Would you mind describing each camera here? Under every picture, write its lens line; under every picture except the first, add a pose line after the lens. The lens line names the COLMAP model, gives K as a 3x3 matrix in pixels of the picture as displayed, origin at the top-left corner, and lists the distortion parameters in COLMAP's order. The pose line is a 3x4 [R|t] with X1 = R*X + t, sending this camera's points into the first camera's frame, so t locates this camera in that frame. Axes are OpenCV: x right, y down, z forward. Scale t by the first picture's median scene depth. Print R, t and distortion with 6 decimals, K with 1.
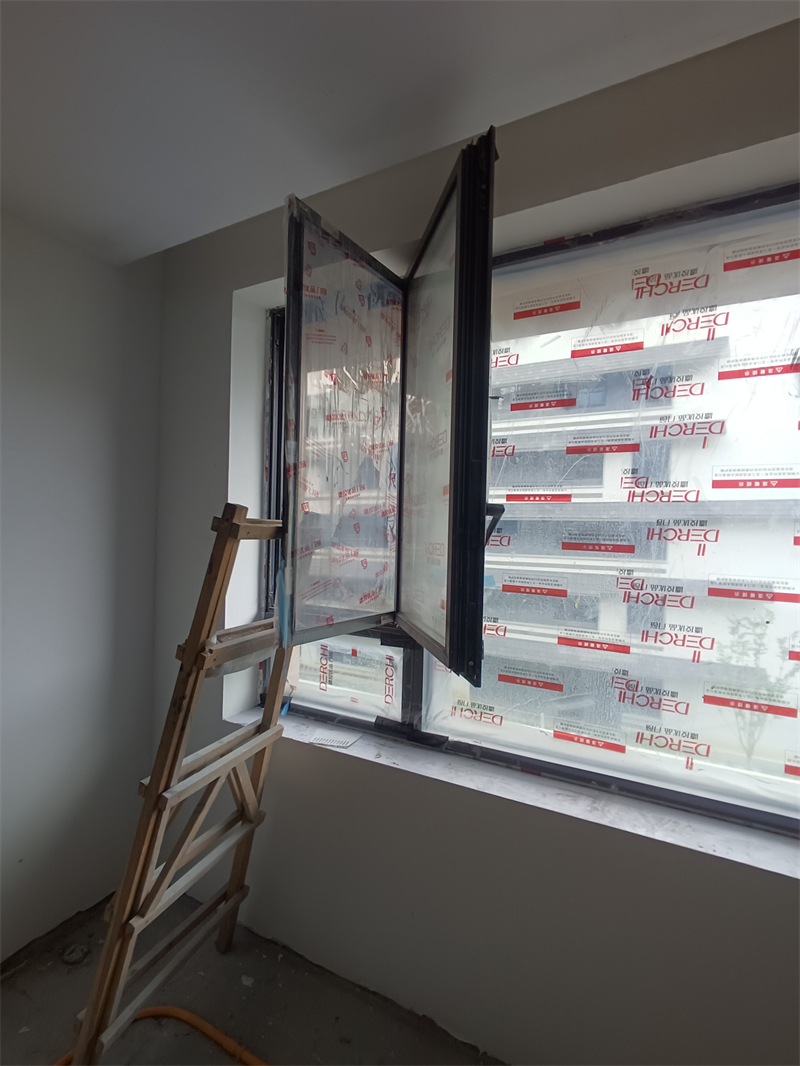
lens RADIAL K [[488.5, 0, 403.1], [0, 488.5, 539.0], [0, 0, 1]] dist [-0.006964, 0.000025]
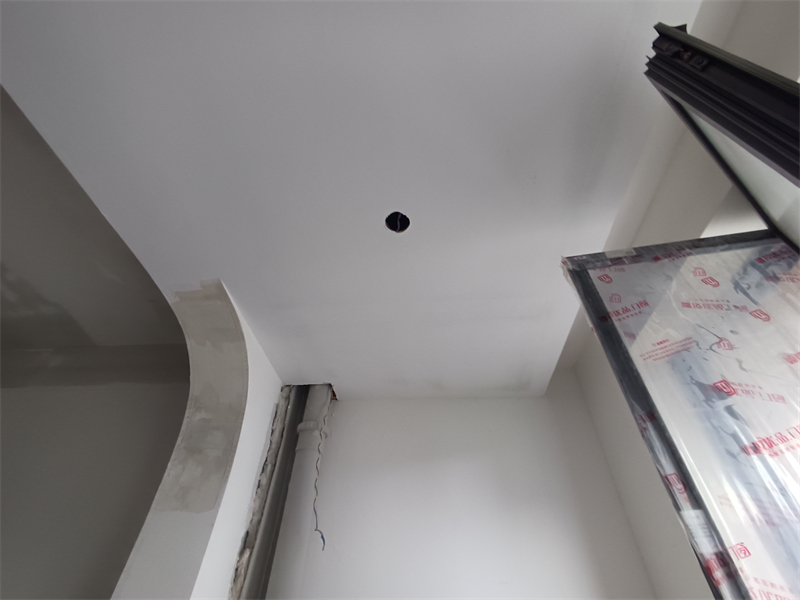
lens RADIAL K [[366.6, 0, 395.1], [0, 366.6, 304.9], [0, 0, 1]] dist [-0.006964, 0.000025]
pose [[0.379855, -0.644992, -0.663096, 0.097351], [-0.017847, 0.711581, -0.702377, -0.055634], [0.924874, 0.278636, 0.258787, 0.455162]]
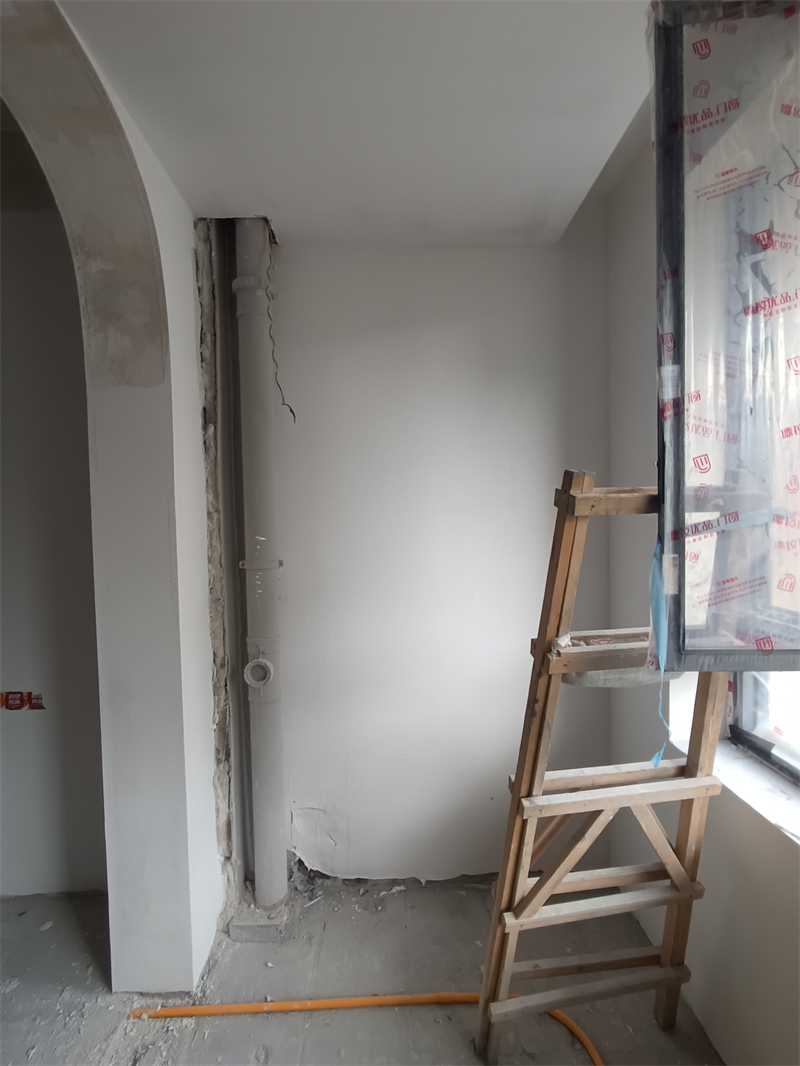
lens RADIAL K [[488.5, 0, 403.1], [0, 488.5, 539.0], [0, 0, 1]] dist [-0.006964, 0.000025]
pose [[0.486051, -0.000874, -0.873930, 0.172823], [0.030469, 0.999408, 0.015946, 0.014610], [0.873399, -0.034379, 0.485790, 0.338464]]
